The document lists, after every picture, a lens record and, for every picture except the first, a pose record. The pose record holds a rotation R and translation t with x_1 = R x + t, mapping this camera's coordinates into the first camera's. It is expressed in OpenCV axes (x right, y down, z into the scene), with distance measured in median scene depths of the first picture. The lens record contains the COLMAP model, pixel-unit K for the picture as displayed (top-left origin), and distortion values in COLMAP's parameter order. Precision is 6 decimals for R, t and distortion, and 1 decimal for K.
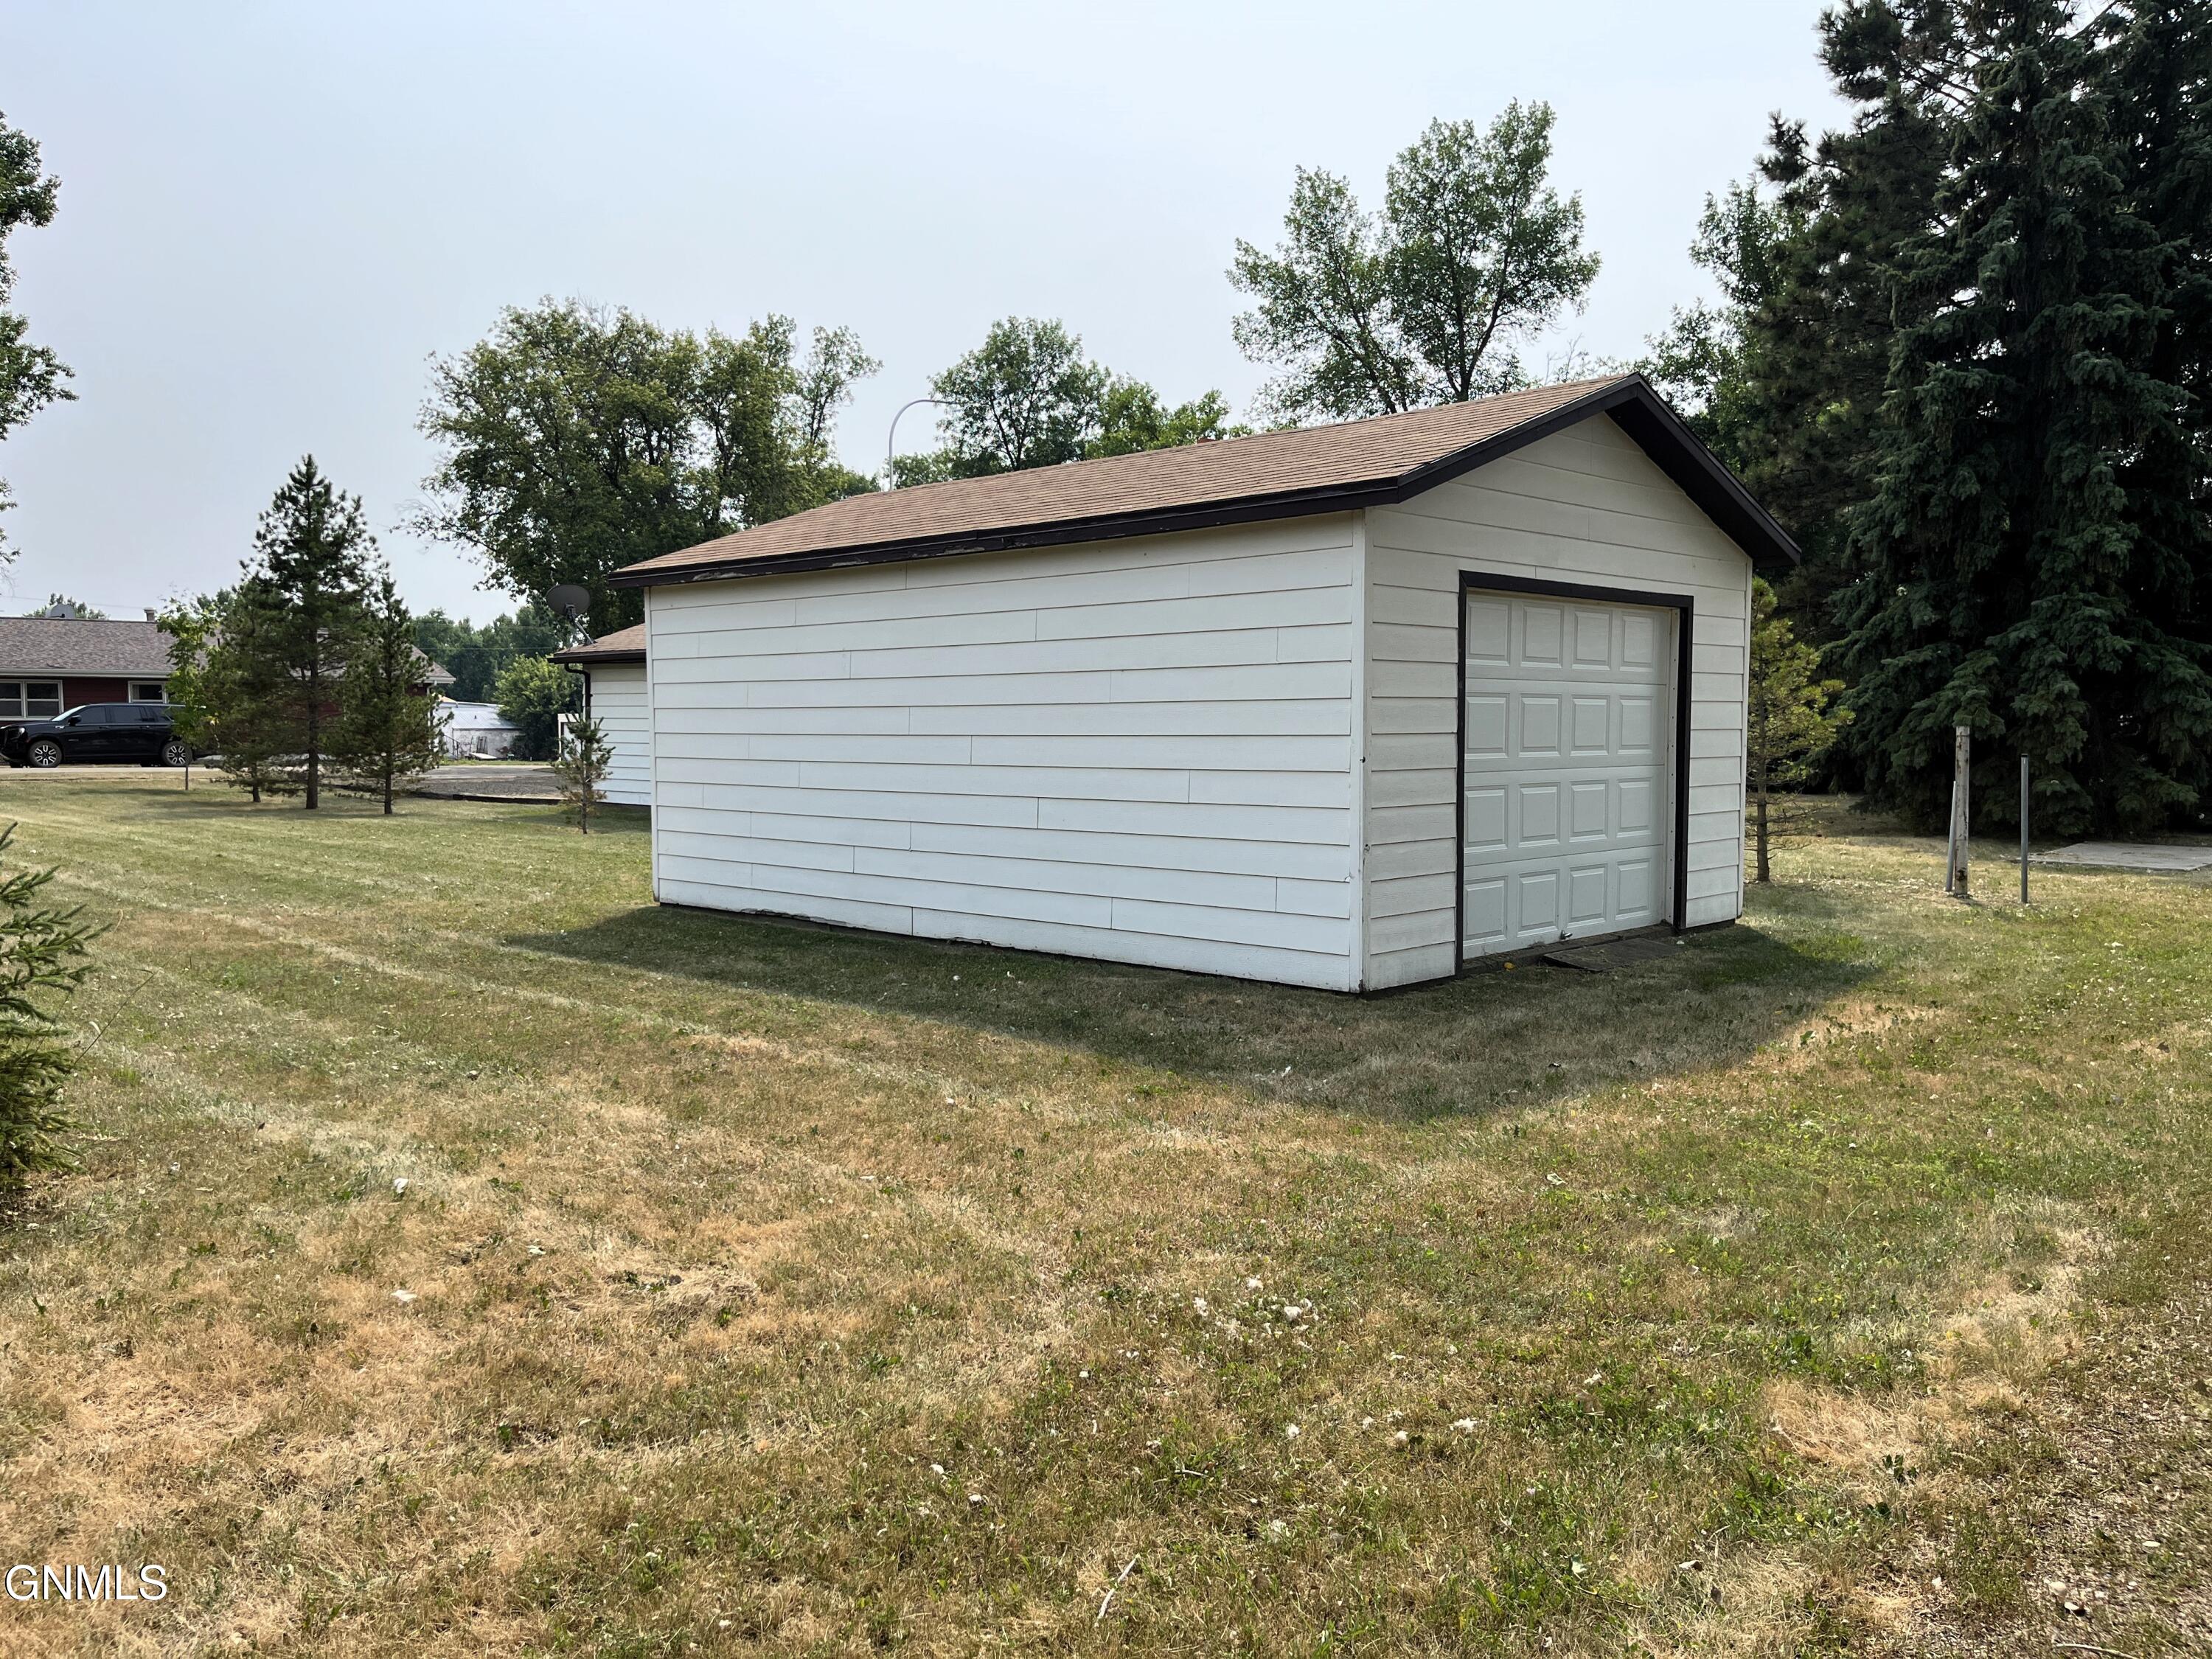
lens RADIAL K [[1668.6, 0, 1100.8], [0, 1668.6, 825.2], [0, 0, 1]] dist [-0.028998, -0.018692]
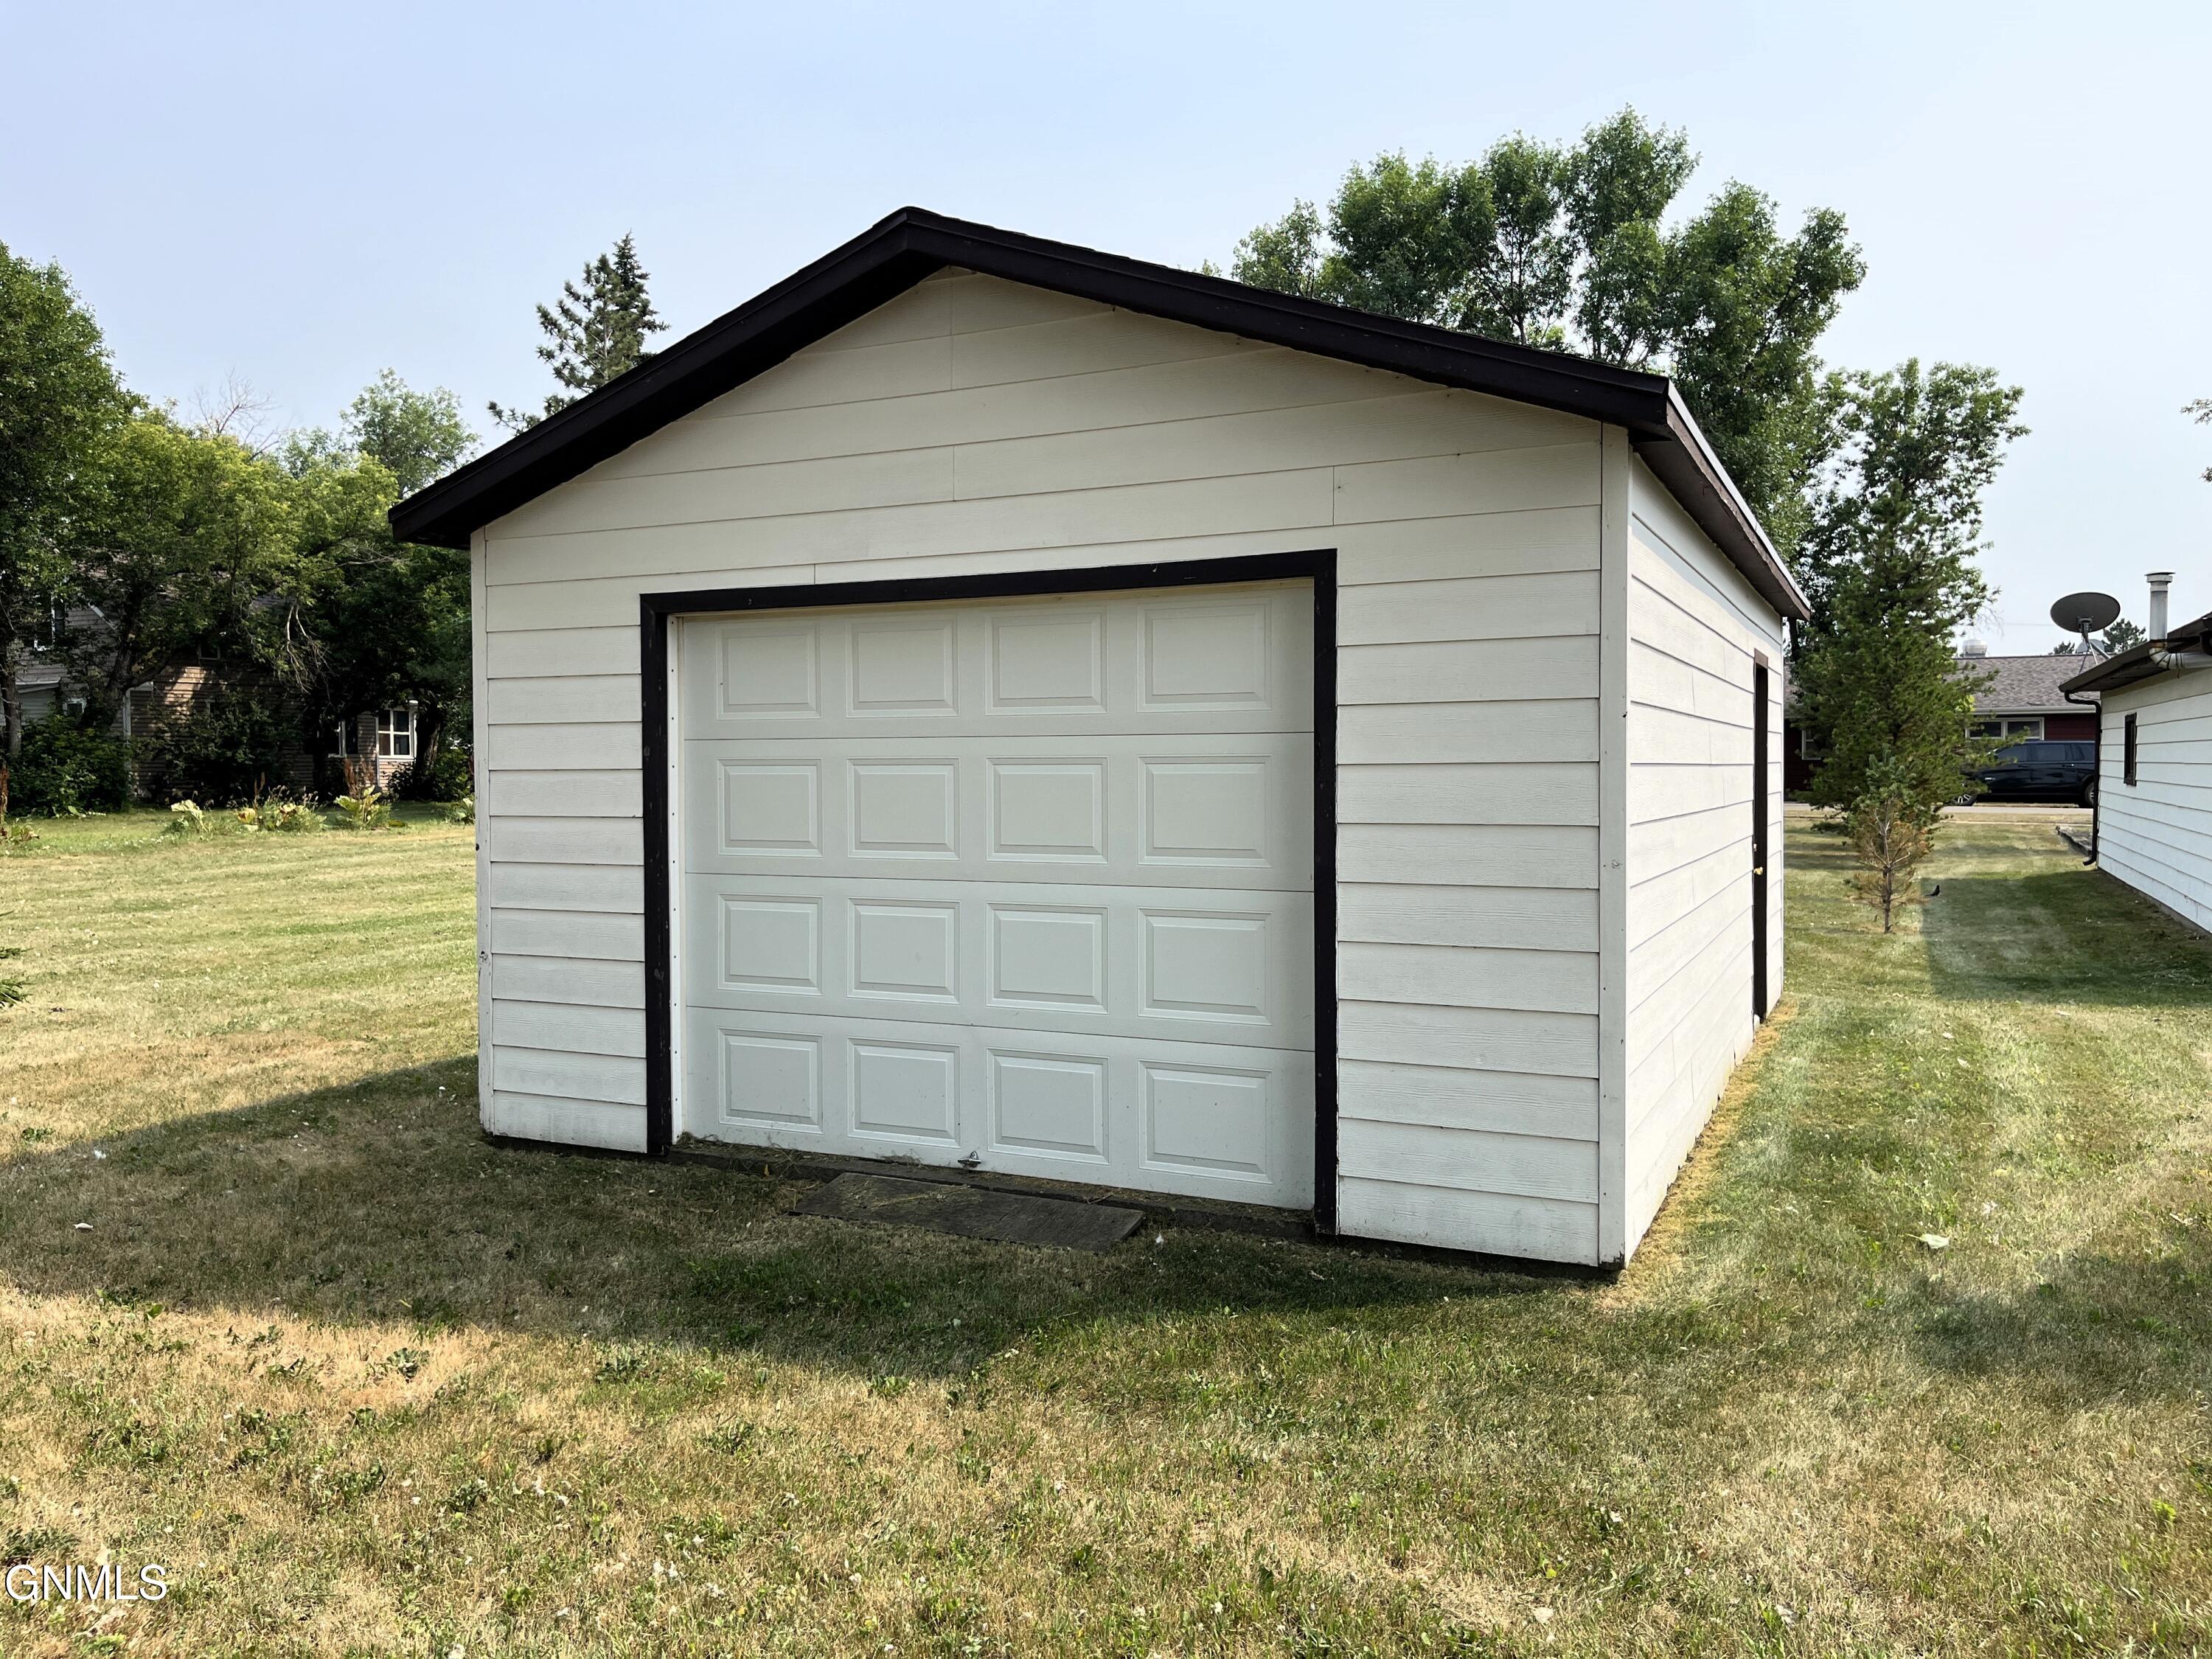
lens RADIAL K [[1668.6, 0, 1105.9], [0, 1668.6, 828.2], [0, 0, 1]] dist [-0.028998, -0.018692]
pose [[0.329714, 0.039956, -0.943235, 0.945531], [-0.054821, 0.998228, 0.023123, -0.077345], [0.942488, 0.044085, 0.331320, 0.931937]]
